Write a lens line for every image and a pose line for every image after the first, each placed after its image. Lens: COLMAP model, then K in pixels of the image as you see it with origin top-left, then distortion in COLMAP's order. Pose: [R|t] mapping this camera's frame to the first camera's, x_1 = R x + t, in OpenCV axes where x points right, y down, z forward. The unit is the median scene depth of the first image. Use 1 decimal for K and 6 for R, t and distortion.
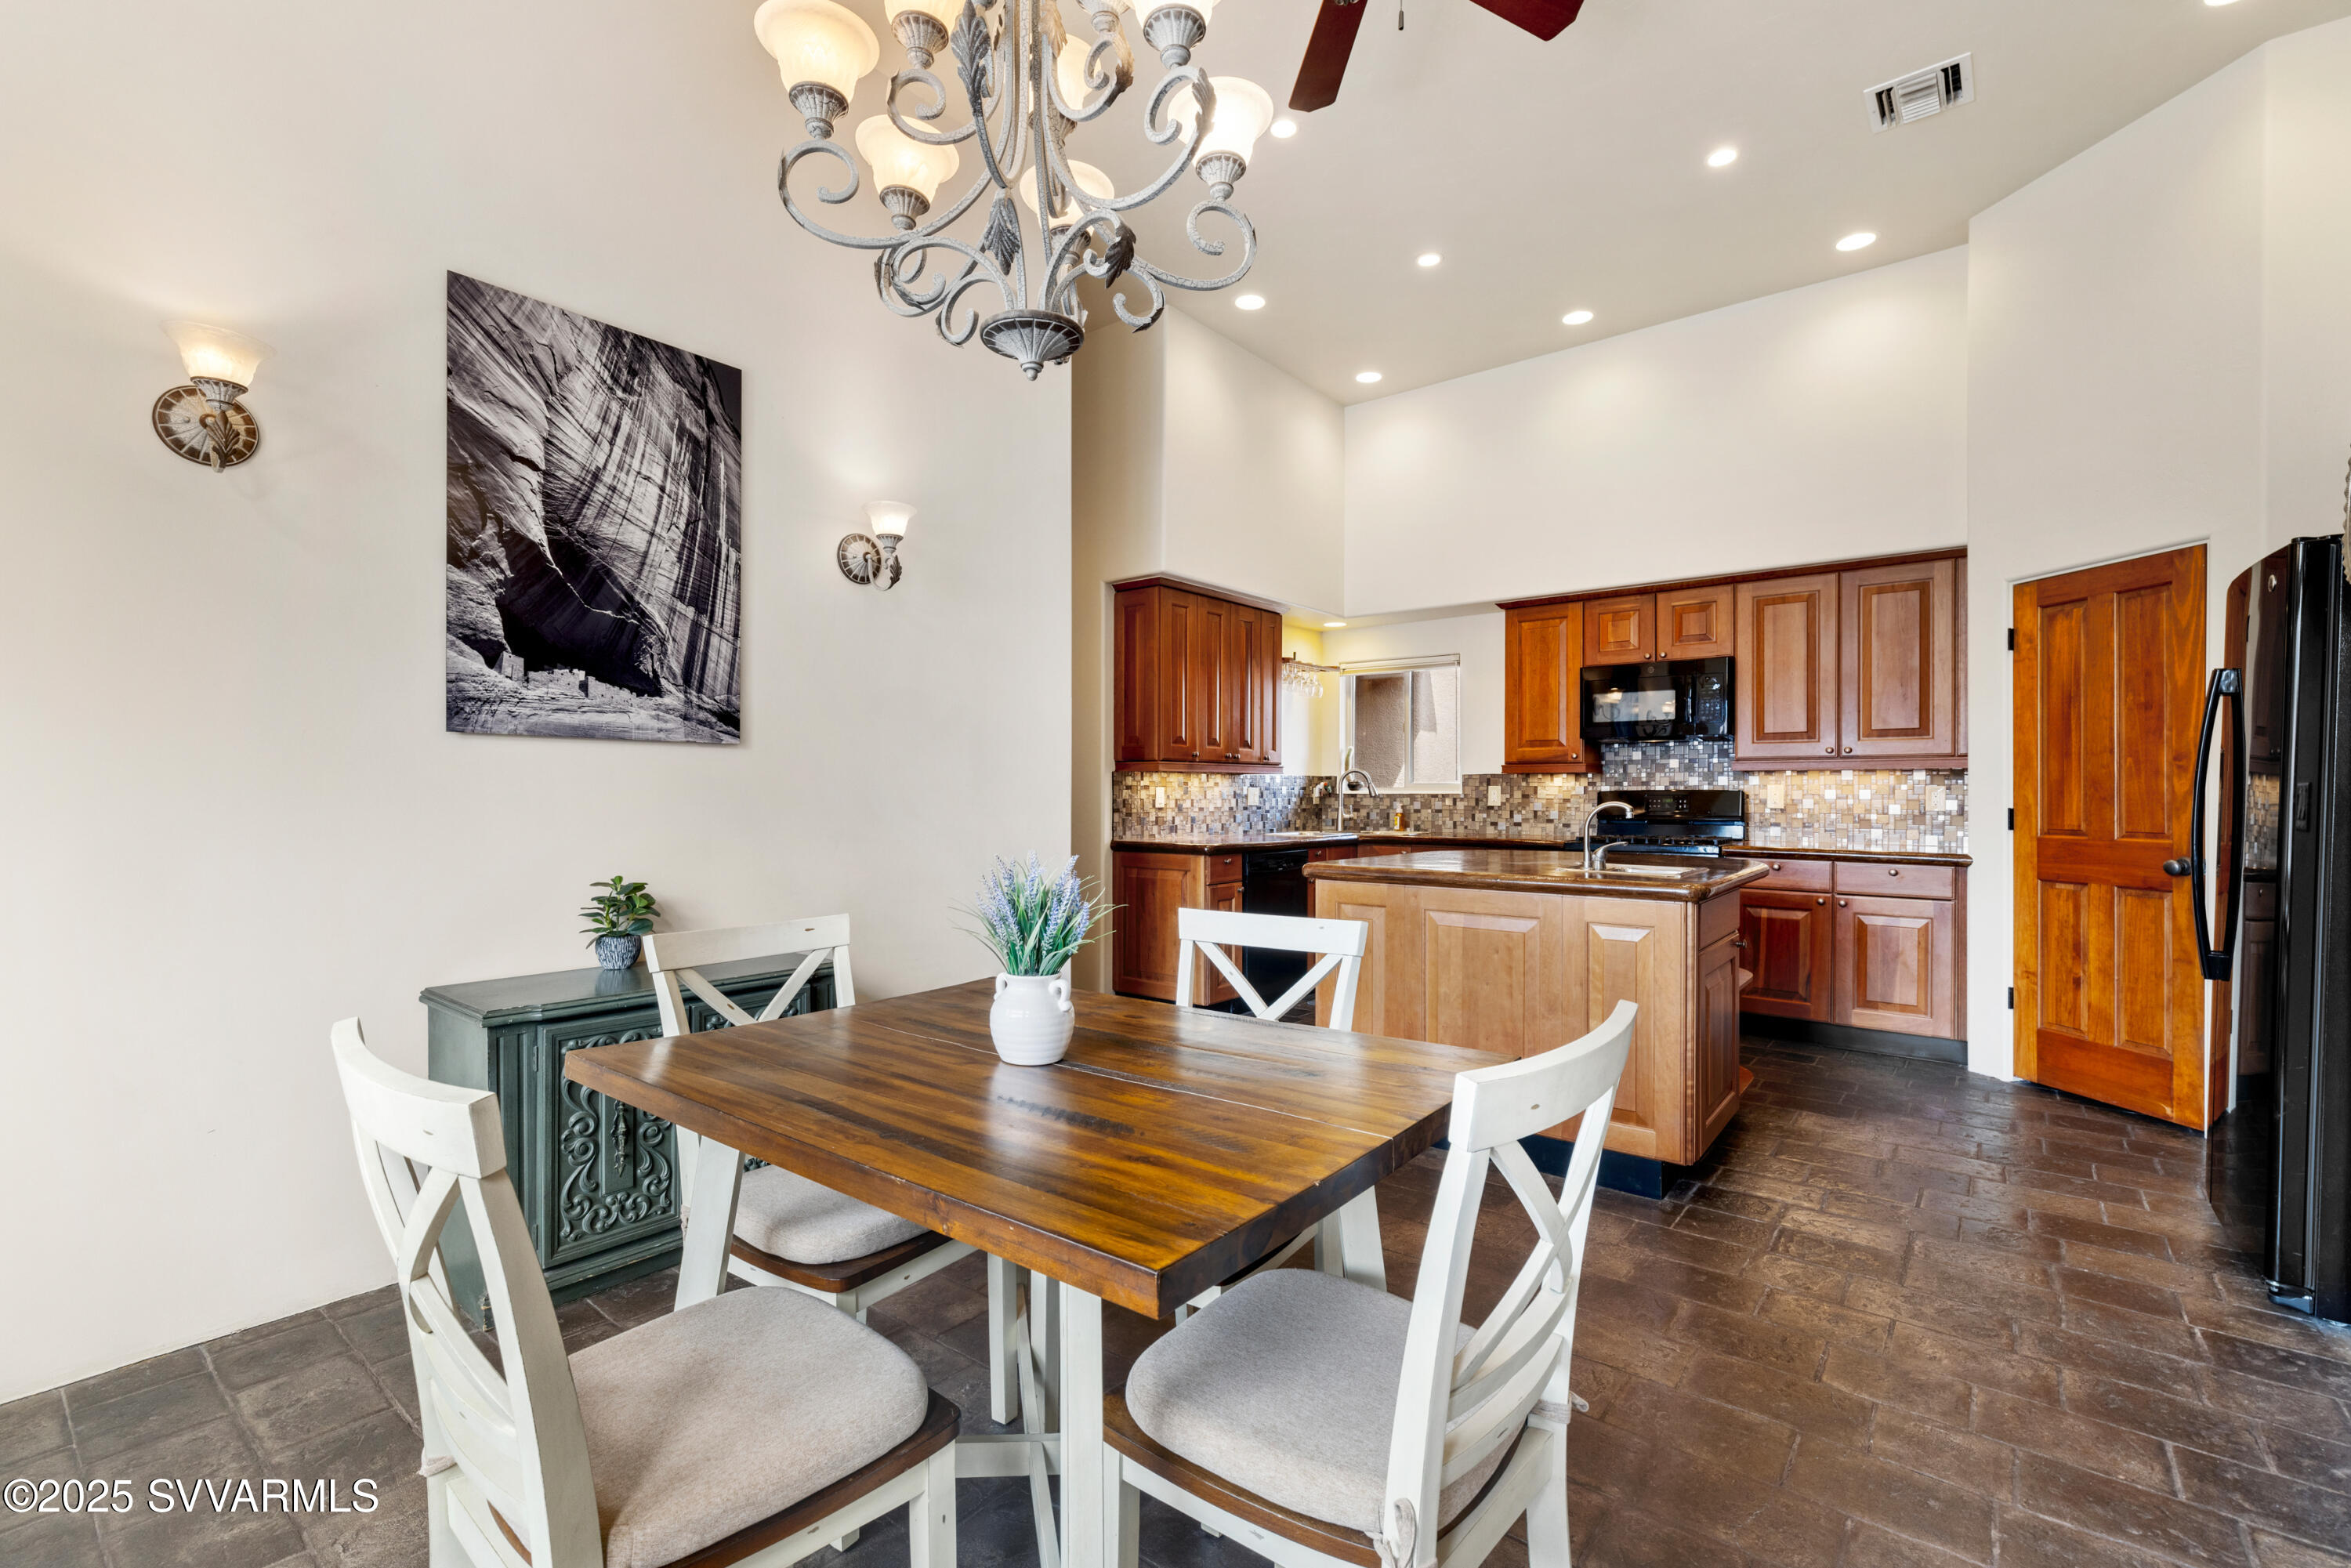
lens RADIAL K [[1036.9, 0, 1181.2], [0, 1036.9, 795.7], [0, 0, 1]] dist [-0.001514, 0.001510]
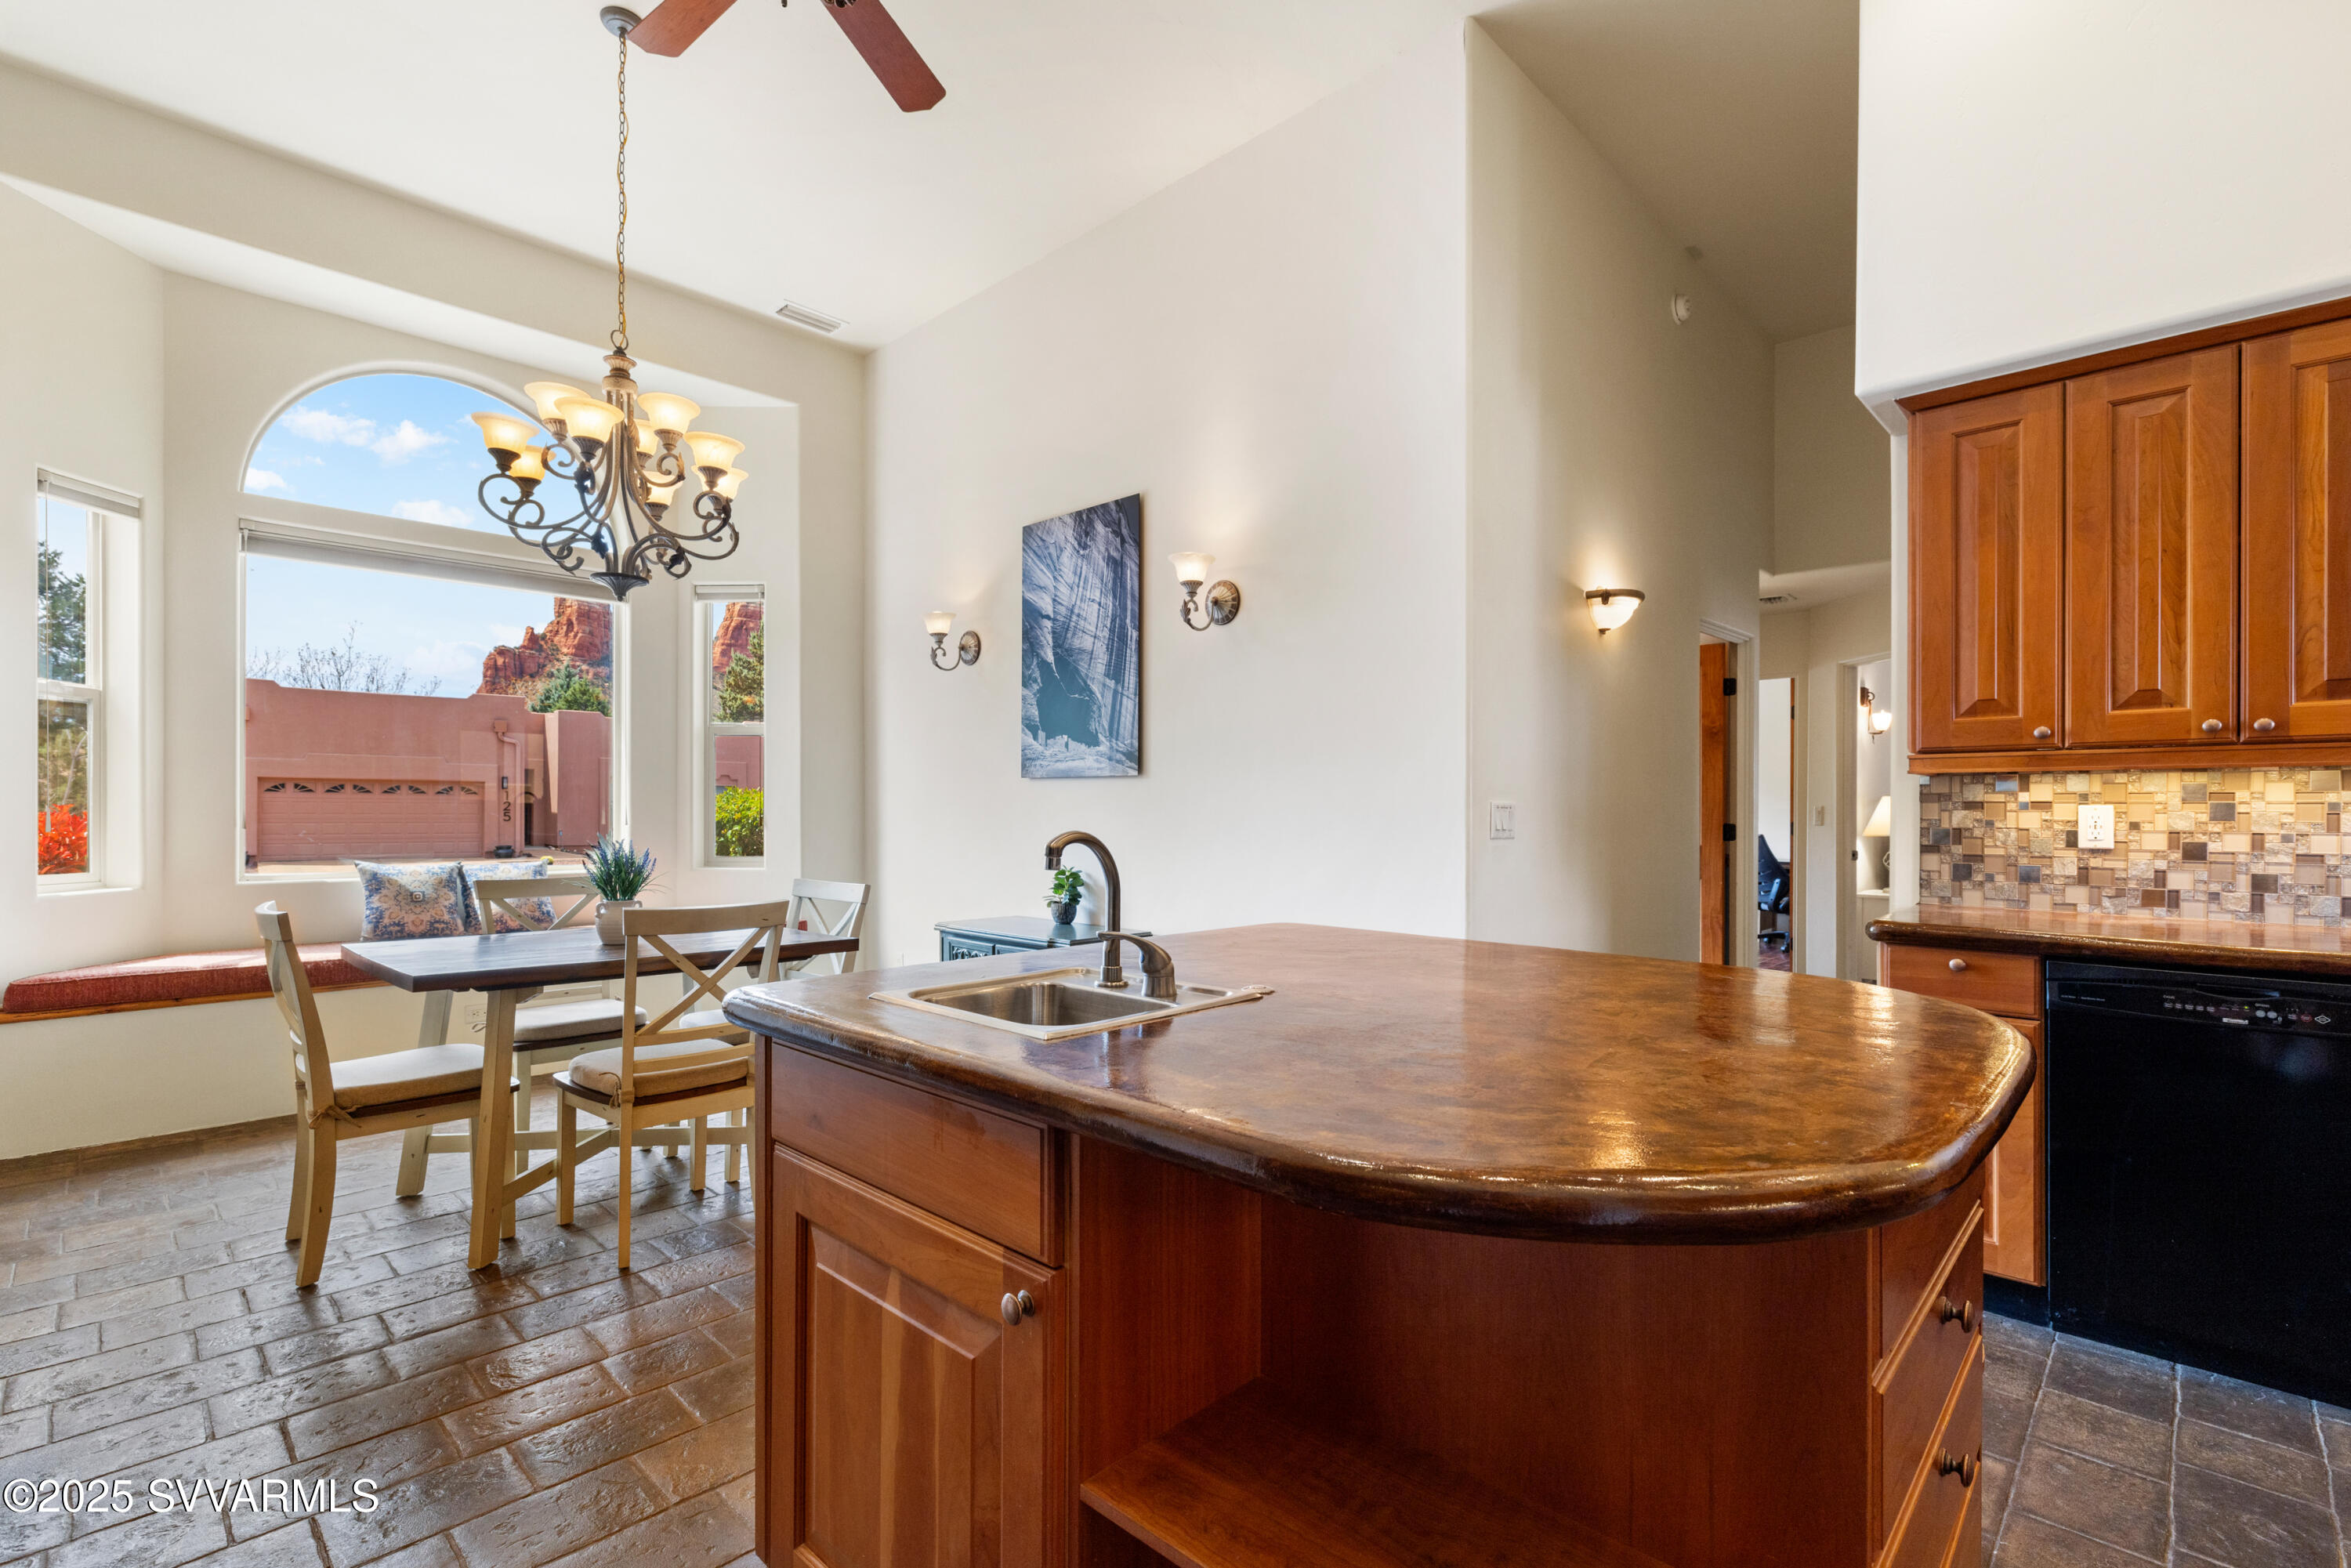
lens RADIAL K [[1036.9, 0, 1174.5], [0, 1036.9, 798.8], [0, 0, 1]] dist [-0.001514, 0.001510]
pose [[-0.092109, -0.006419, -0.995728, 0.968735], [-0.003835, 0.999974, -0.006092, -0.012814], [0.995742, 0.003257, -0.092131, 1.270275]]
